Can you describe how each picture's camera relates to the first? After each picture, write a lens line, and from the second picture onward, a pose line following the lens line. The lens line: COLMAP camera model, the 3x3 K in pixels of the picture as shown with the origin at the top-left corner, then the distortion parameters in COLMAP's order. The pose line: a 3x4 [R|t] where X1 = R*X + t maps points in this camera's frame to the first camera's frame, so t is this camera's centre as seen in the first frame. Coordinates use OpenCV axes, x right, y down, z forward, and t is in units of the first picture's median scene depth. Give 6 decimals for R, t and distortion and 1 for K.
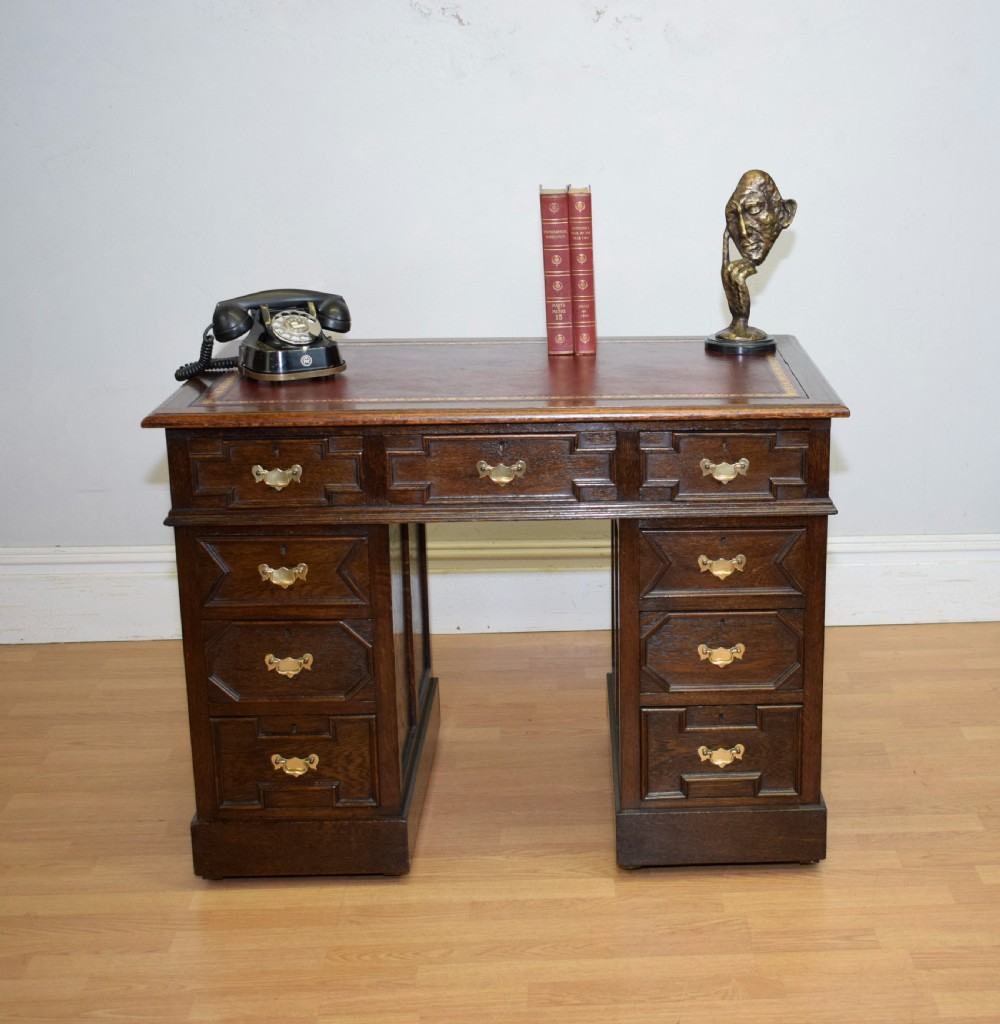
lens RADIAL K [[1679.1, 0, 675.1], [0, 1679.1, 514.0], [0, 0, 1]] dist [-0.020808, 0.022654]
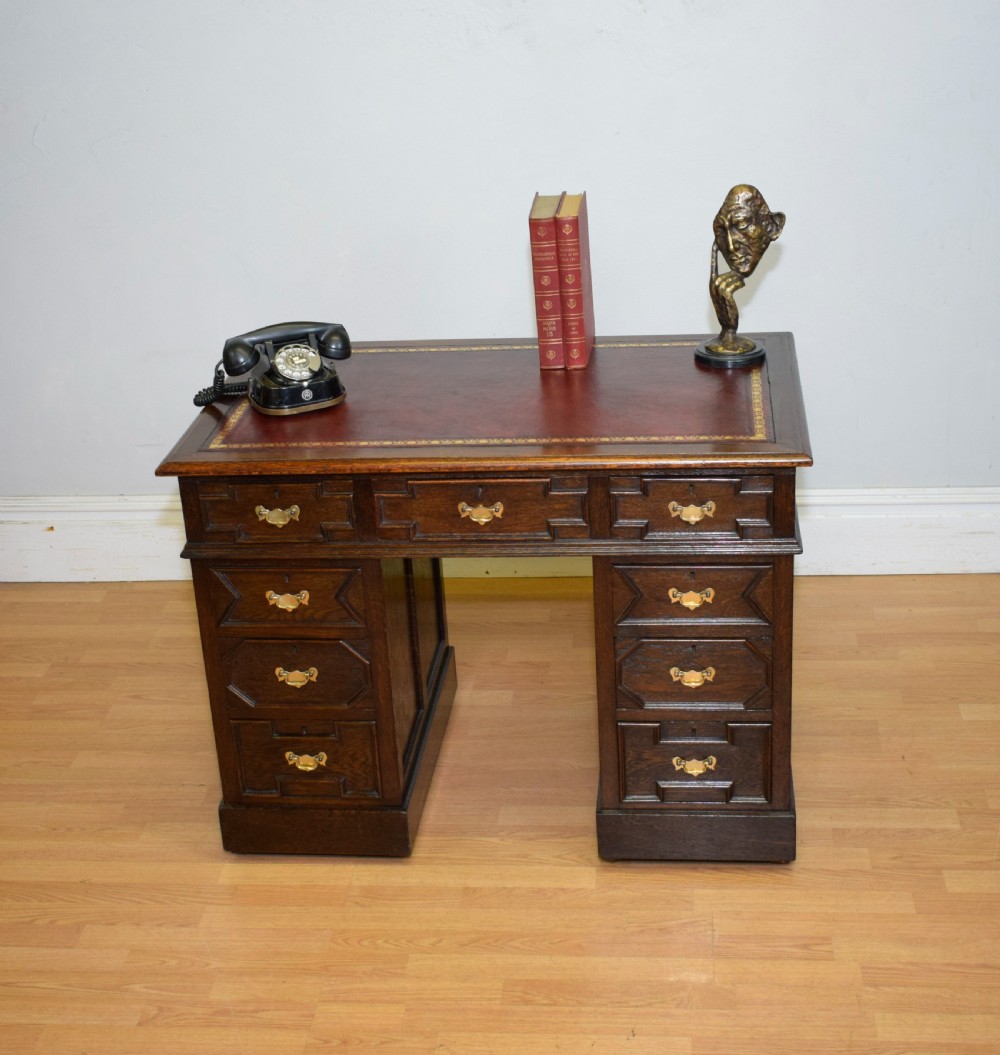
lens RADIAL K [[1709.7, 0, 489.6], [0, 1709.7, 531.4], [0, 0, 1]] dist [-0.024519, 0.035793]
pose [[0.983644, 0.015499, -0.179458, 0.095044], [0.010887, 0.989355, 0.145117, -0.167045], [0.179797, -0.144698, 0.973003, -0.056409]]
